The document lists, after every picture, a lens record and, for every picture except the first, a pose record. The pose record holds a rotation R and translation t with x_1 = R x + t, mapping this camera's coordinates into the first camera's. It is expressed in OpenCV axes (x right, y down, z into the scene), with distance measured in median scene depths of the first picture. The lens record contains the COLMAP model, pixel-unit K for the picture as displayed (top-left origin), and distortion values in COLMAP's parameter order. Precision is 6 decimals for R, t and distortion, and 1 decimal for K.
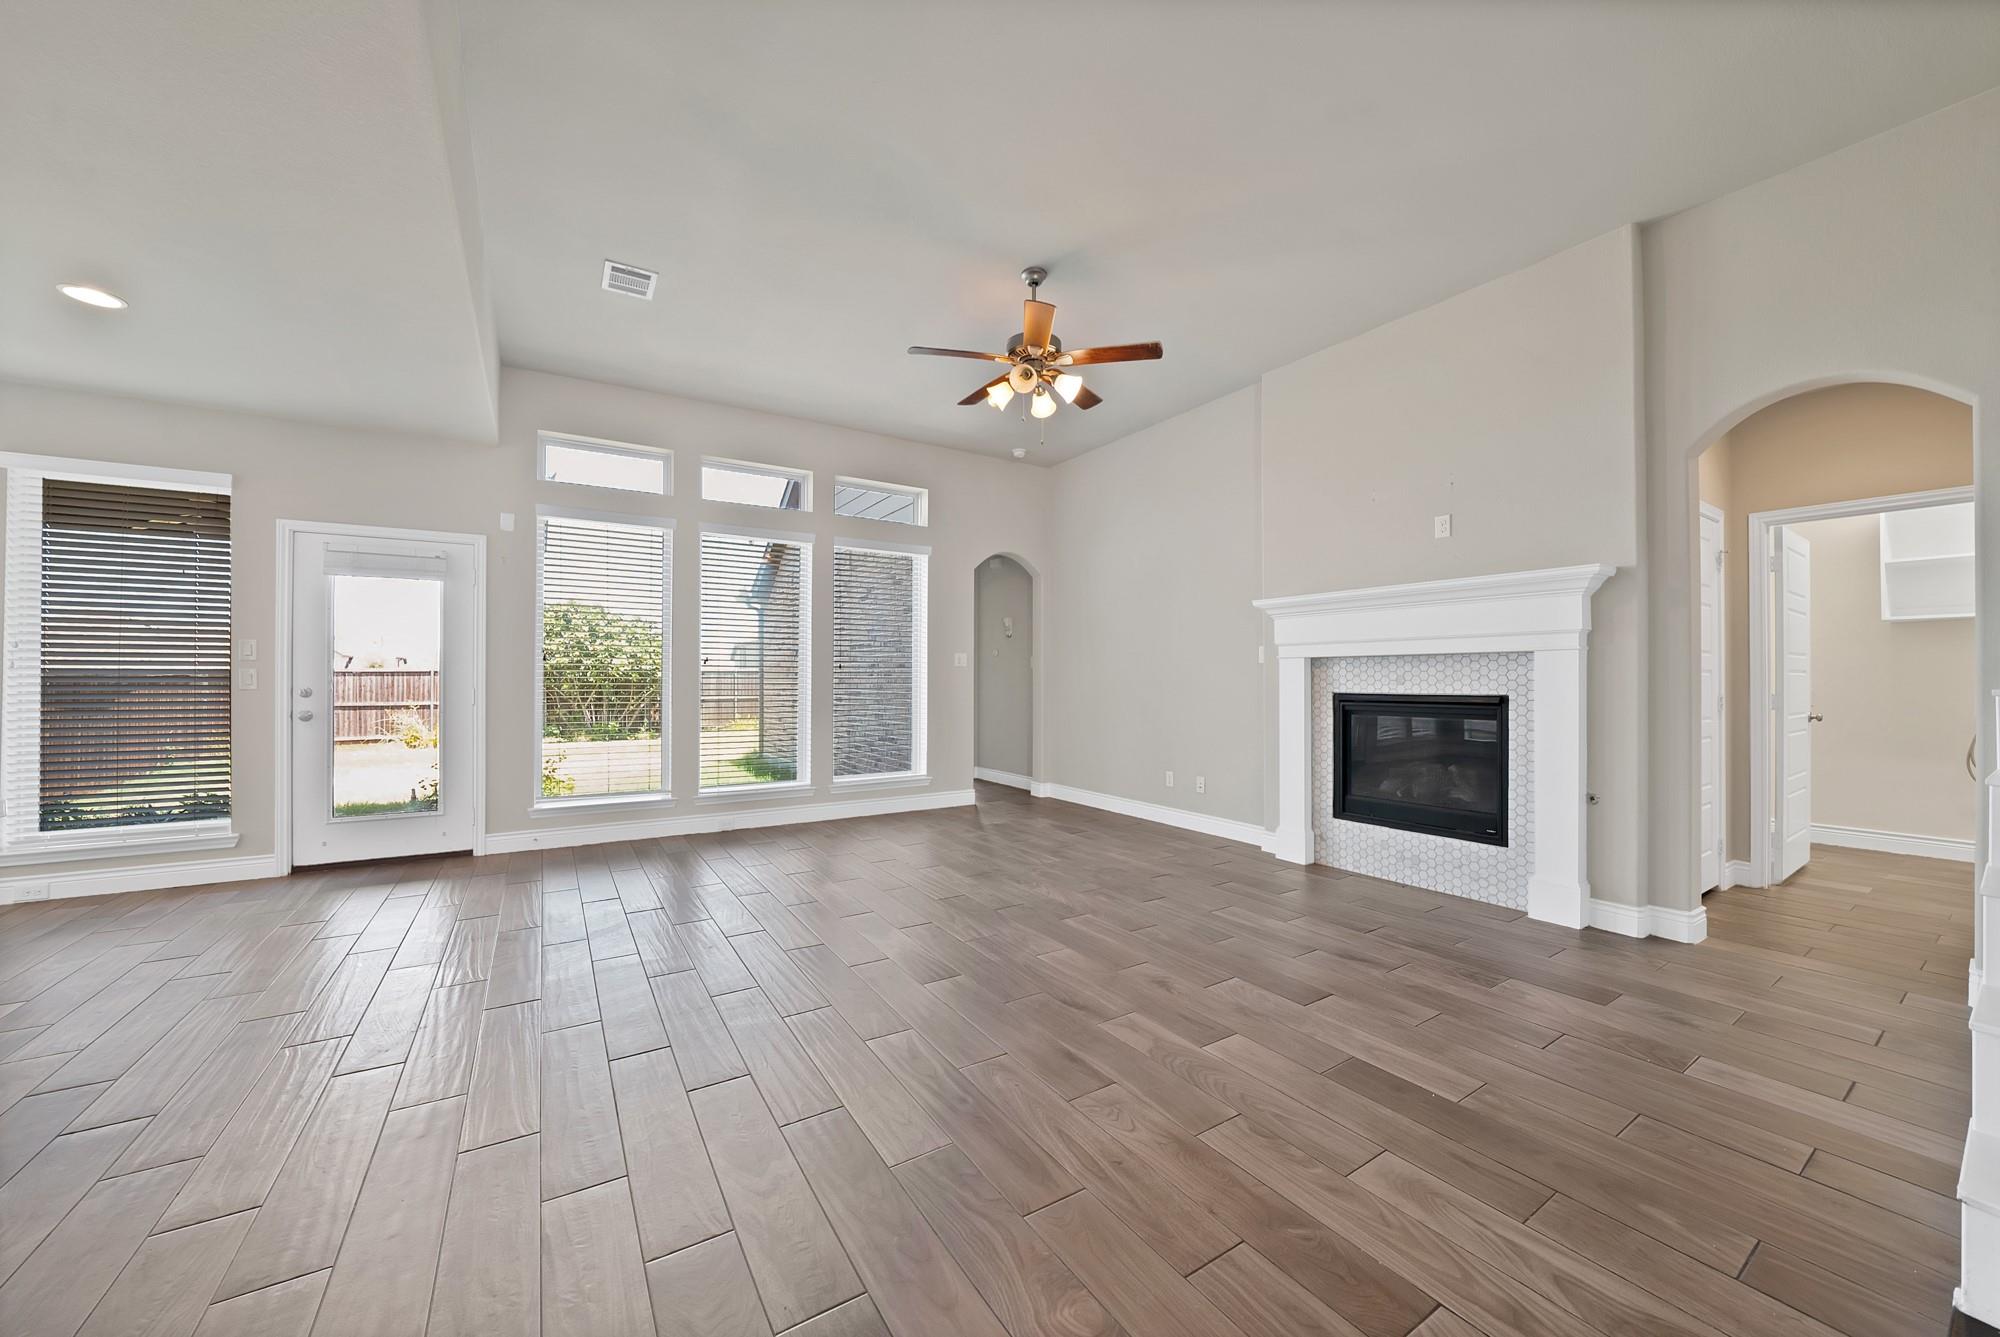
lens RADIAL K [[725.8, 0, 995.4], [0, 725.8, 670.8], [0, 0, 1]] dist [-0.021701, 0.003220]
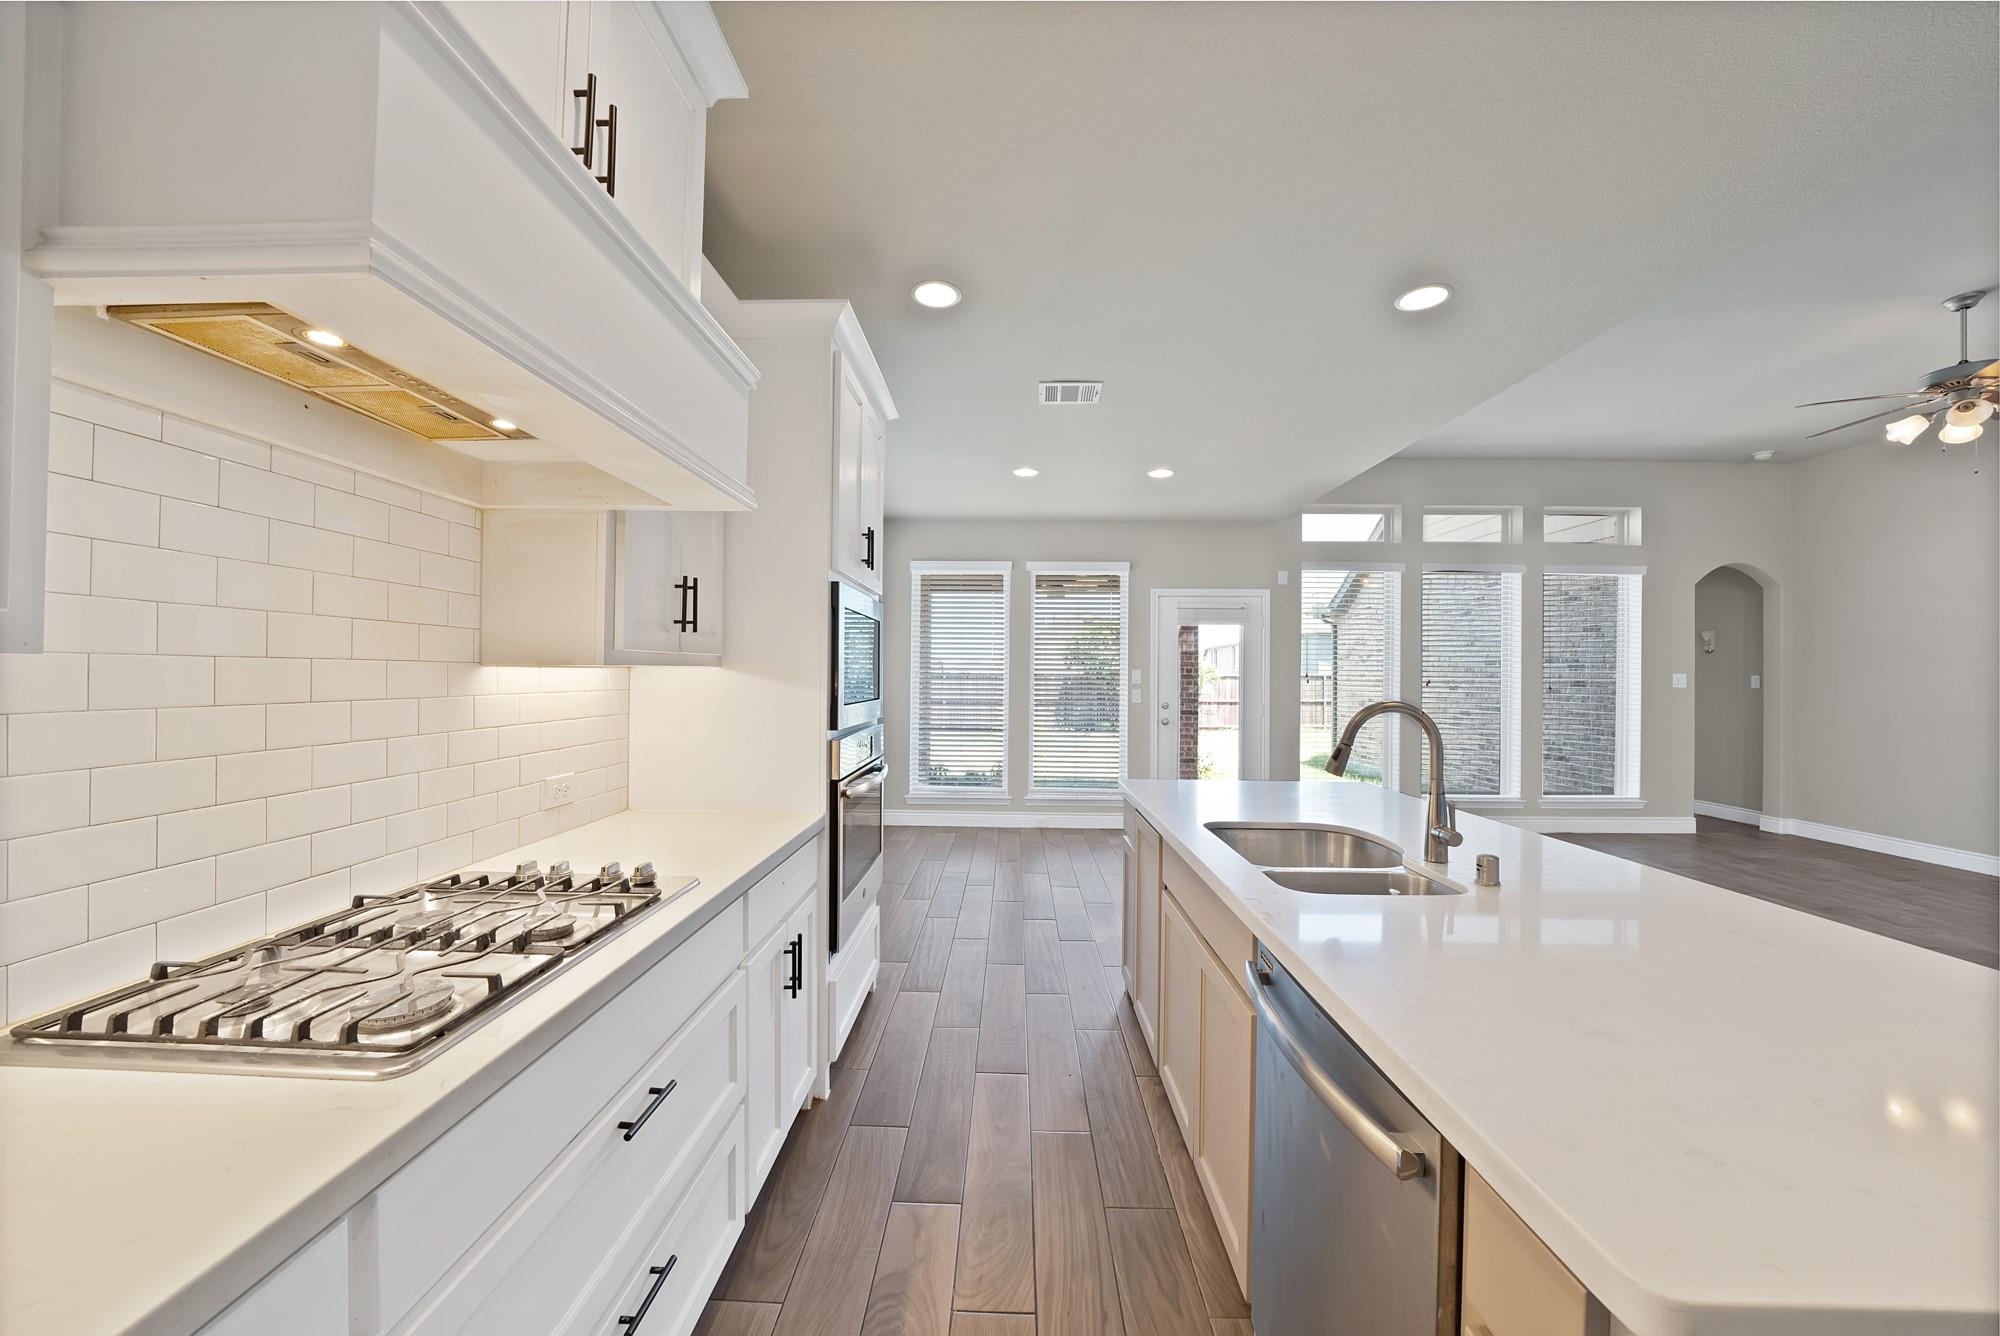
lens RADIAL K [[725.8, 0, 995.4], [0, 725.8, 670.3], [0, 0, 1]] dist [-0.021701, 0.003220]
pose [[0.835920, 0.002204, -0.548847, -0.439010], [-0.002876, 0.999996, -0.000365, -0.040040], [0.548844, 0.001884, 0.835923, -0.430212]]
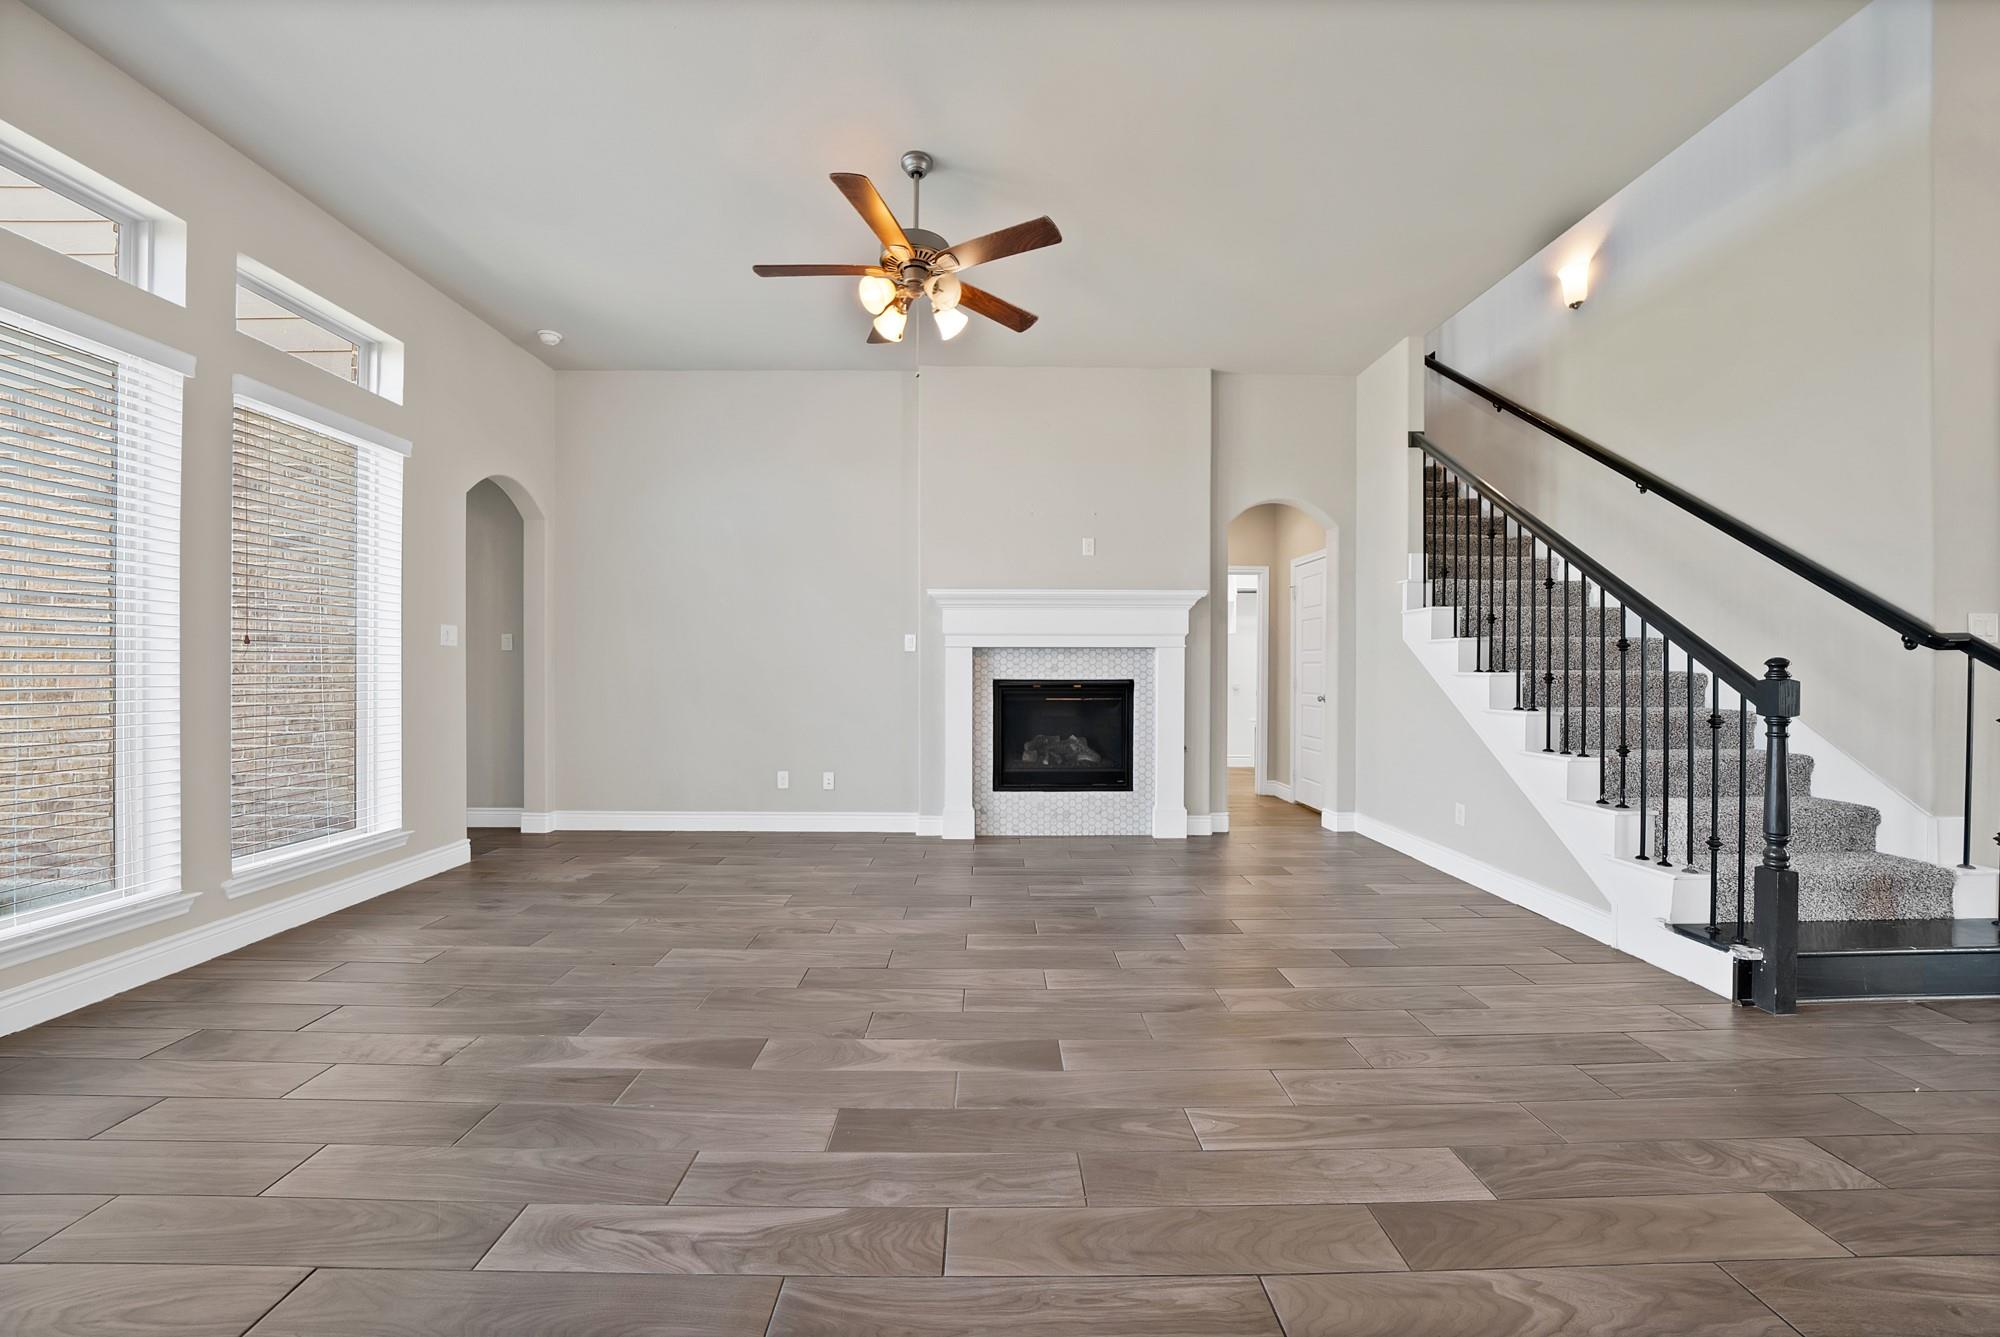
lens RADIAL K [[725.8, 0, 995.4], [0, 725.8, 670.8], [0, 0, 1]] dist [-0.021701, 0.003220]
pose [[0.525144, -0.003965, 0.851004, -0.501969], [-0.011874, 0.999858, 0.011986, 0.003986], [-0.850930, -0.016399, 0.525022, 0.429432]]
